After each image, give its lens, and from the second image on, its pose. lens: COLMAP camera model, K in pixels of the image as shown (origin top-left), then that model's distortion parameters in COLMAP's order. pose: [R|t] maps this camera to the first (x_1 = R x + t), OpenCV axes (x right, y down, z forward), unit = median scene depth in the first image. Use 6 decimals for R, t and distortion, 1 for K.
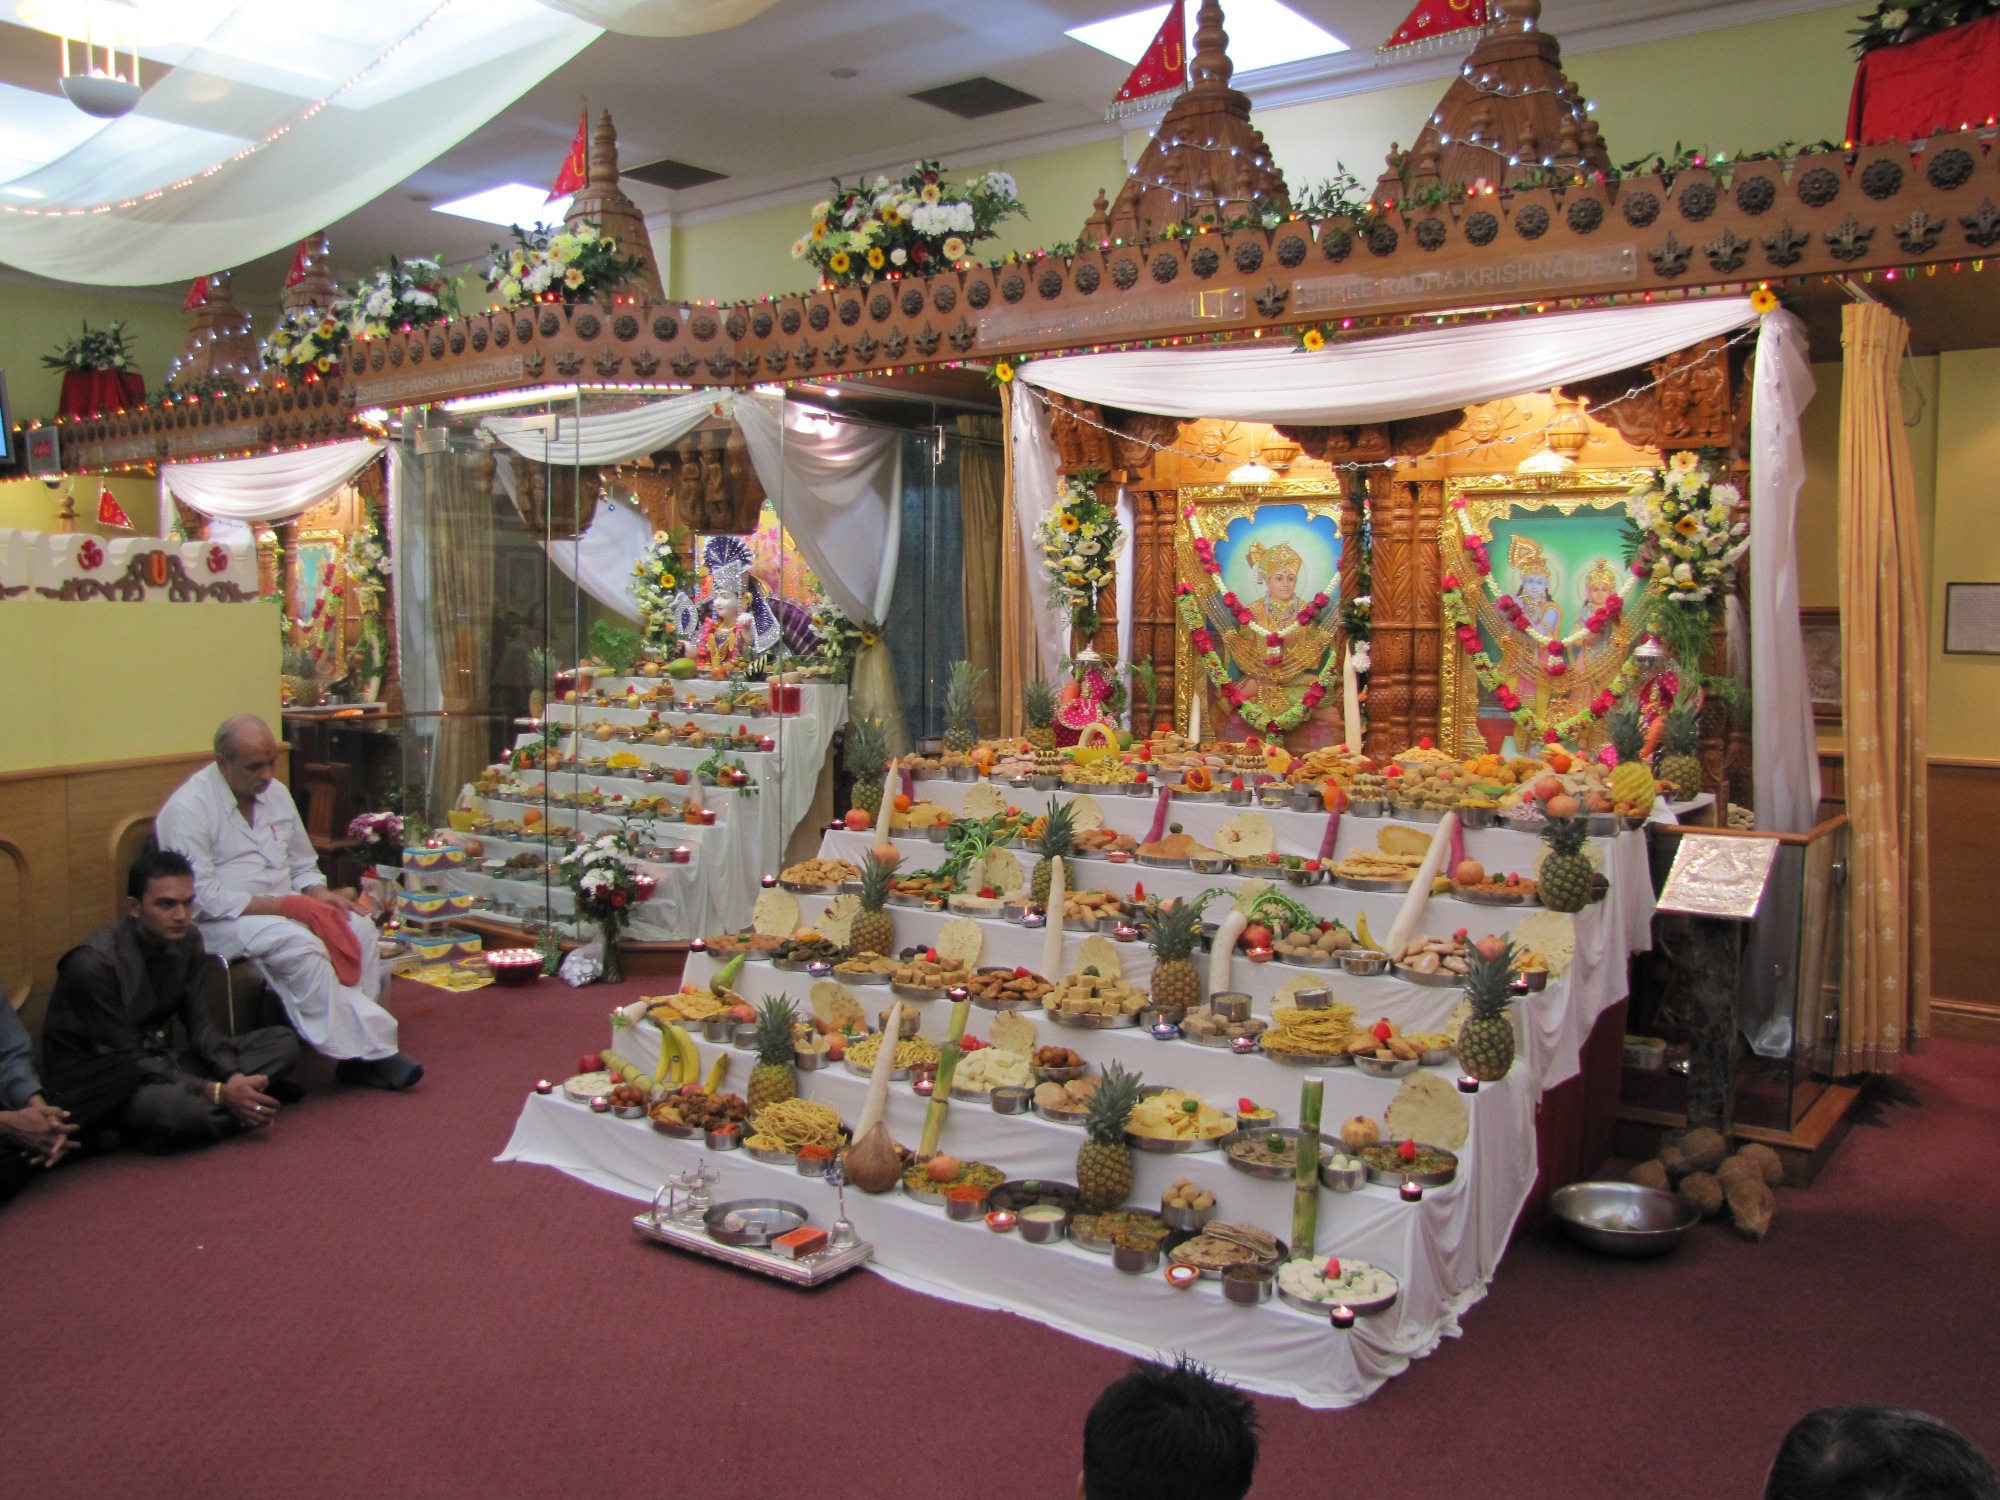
lens RADIAL K [[1673.3, 0, 989.8], [0, 1673.3, 713.2], [0, 0, 1]] dist [-0.189123, 0.169606]
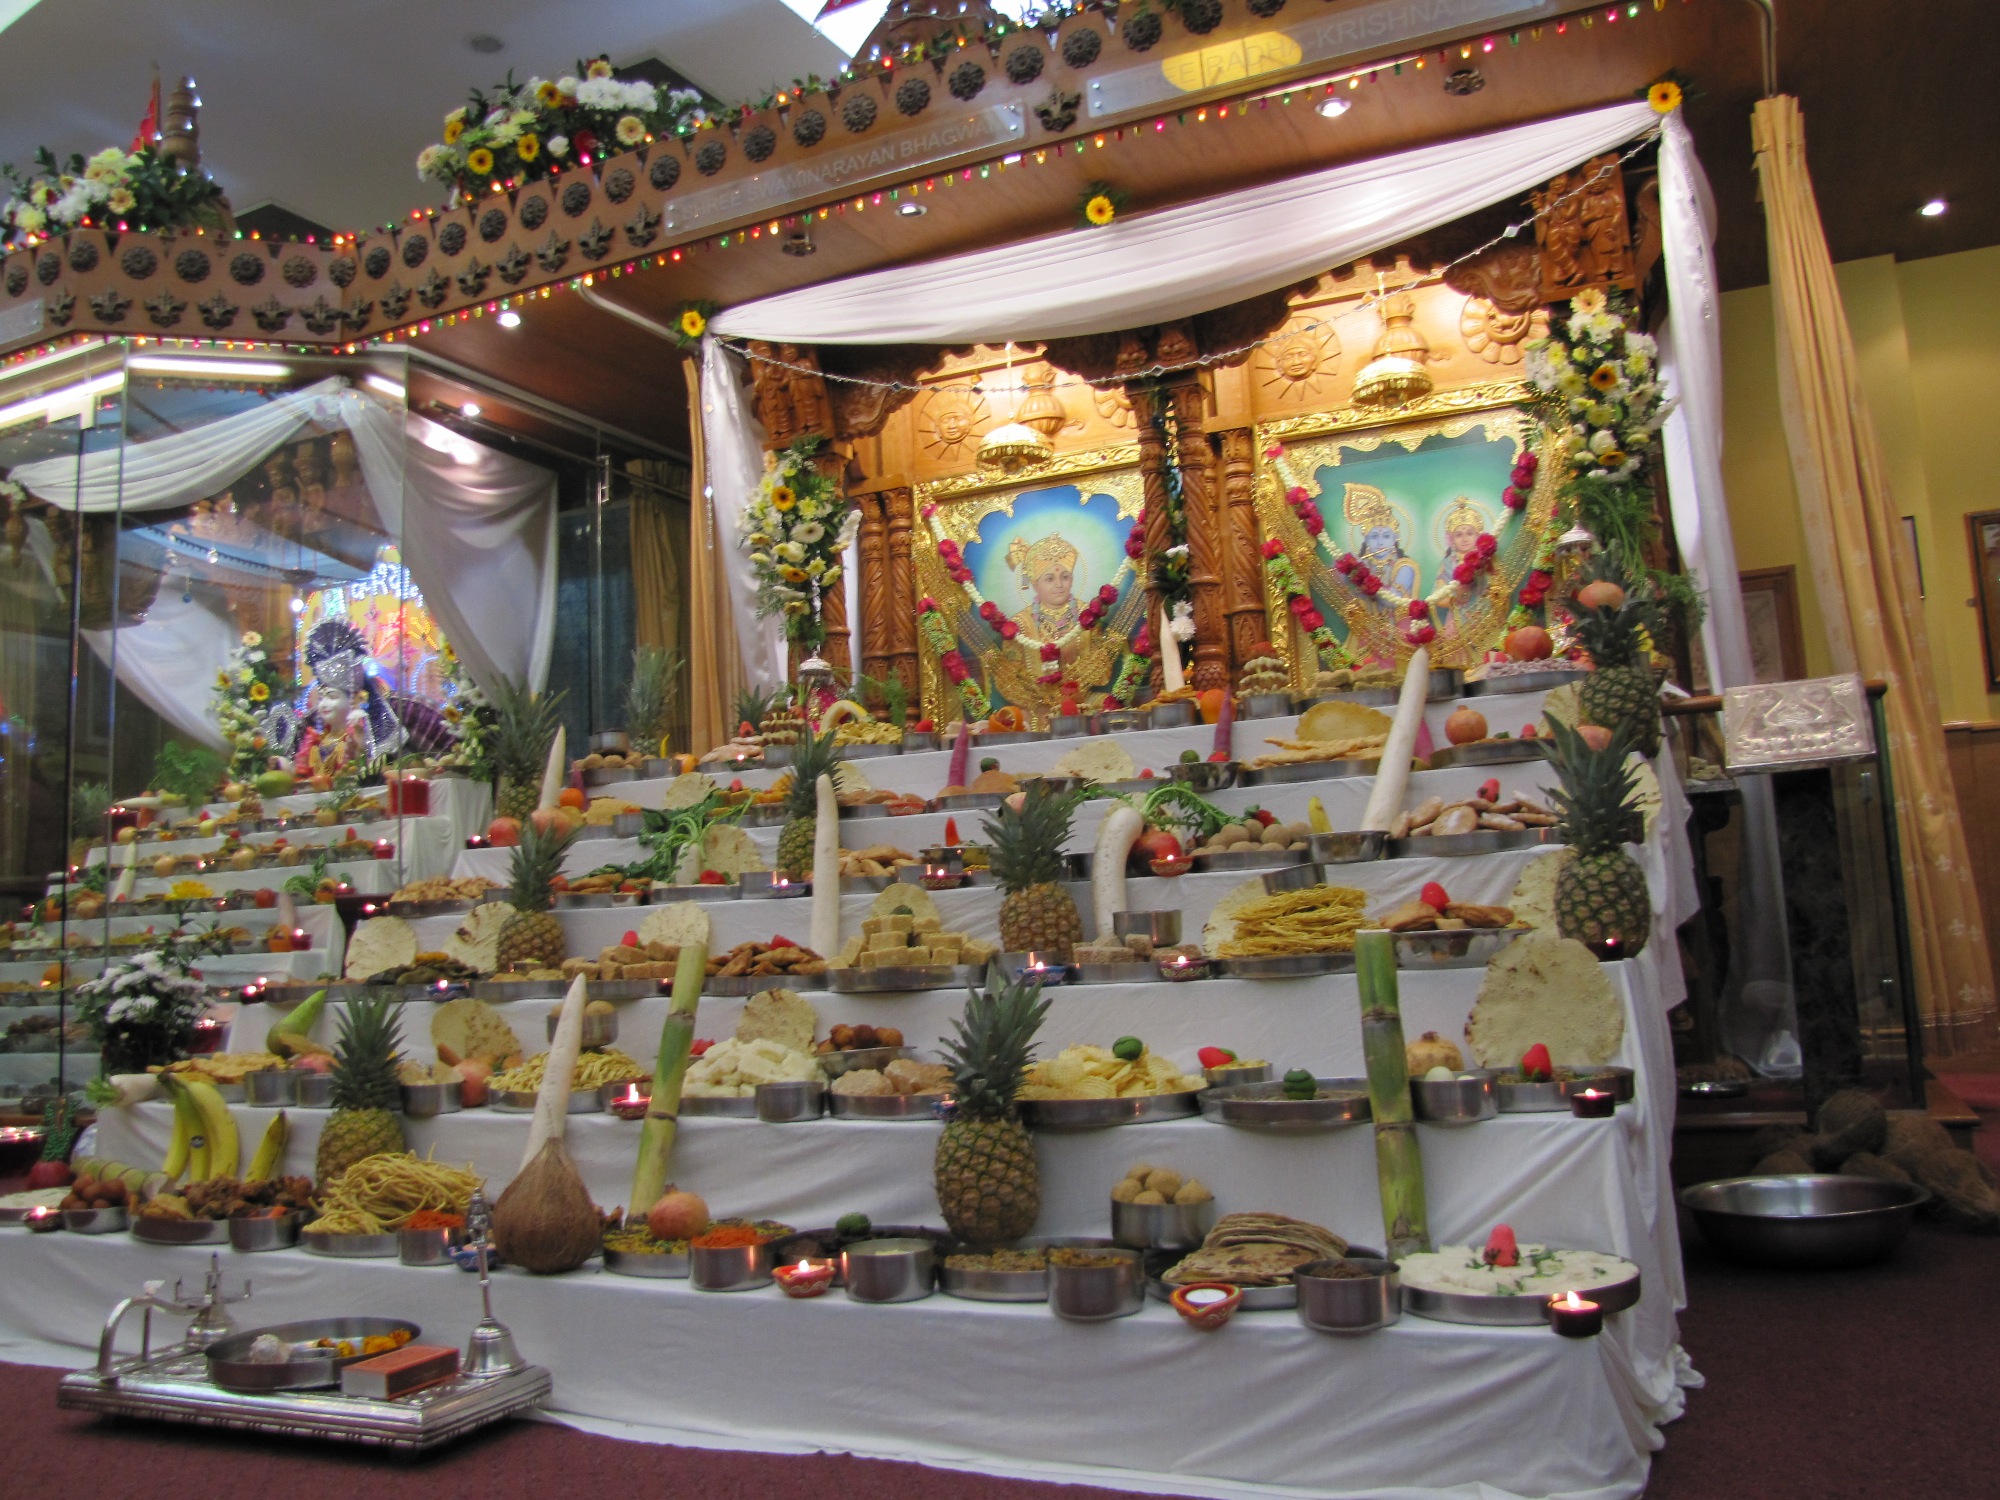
lens RADIAL K [[1673.3, 0, 989.8], [0, 1673.3, 713.2], [0, 0, 1]] dist [-0.189123, 0.169606]
pose [[0.977689, -0.026565, 0.208372, -0.022463], [0.066893, 0.979702, -0.188968, 0.139449], [-0.199123, 0.198690, 0.959621, 0.275663]]
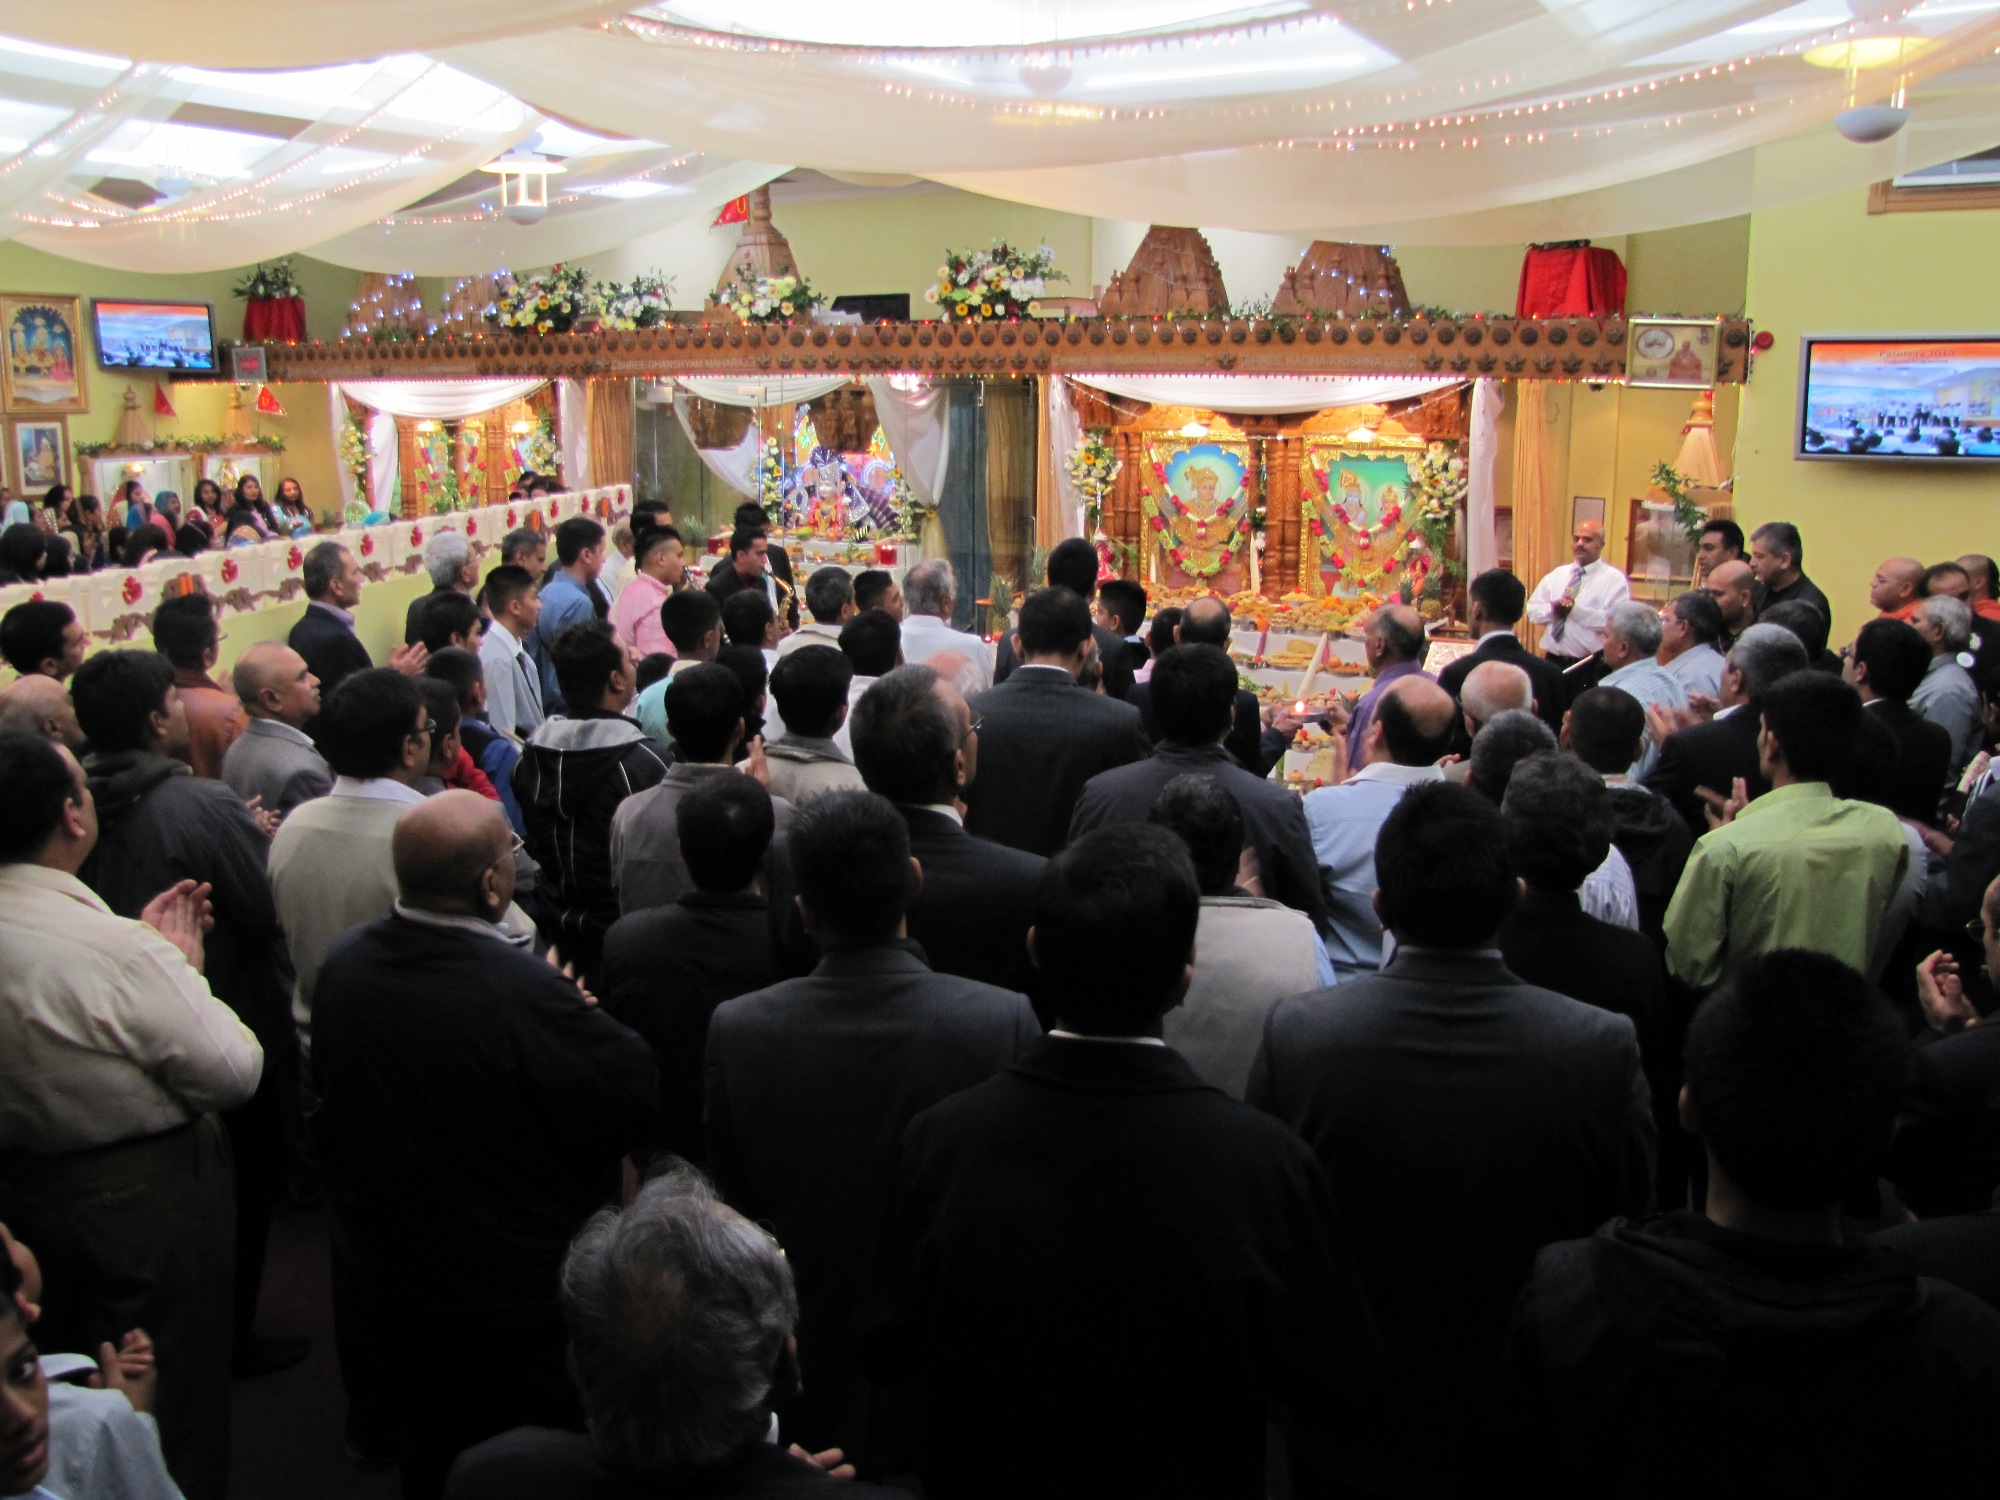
lens RADIAL K [[1673.3, 0, 989.8], [0, 1673.3, 713.2], [0, 0, 1]] dist [-0.189123, 0.169606]
pose [[0.989656, -0.030436, 0.140198, -0.313413], [0.011031, 0.990488, 0.137159, -0.094923], [-0.143039, -0.134194, 0.980577, -0.728692]]
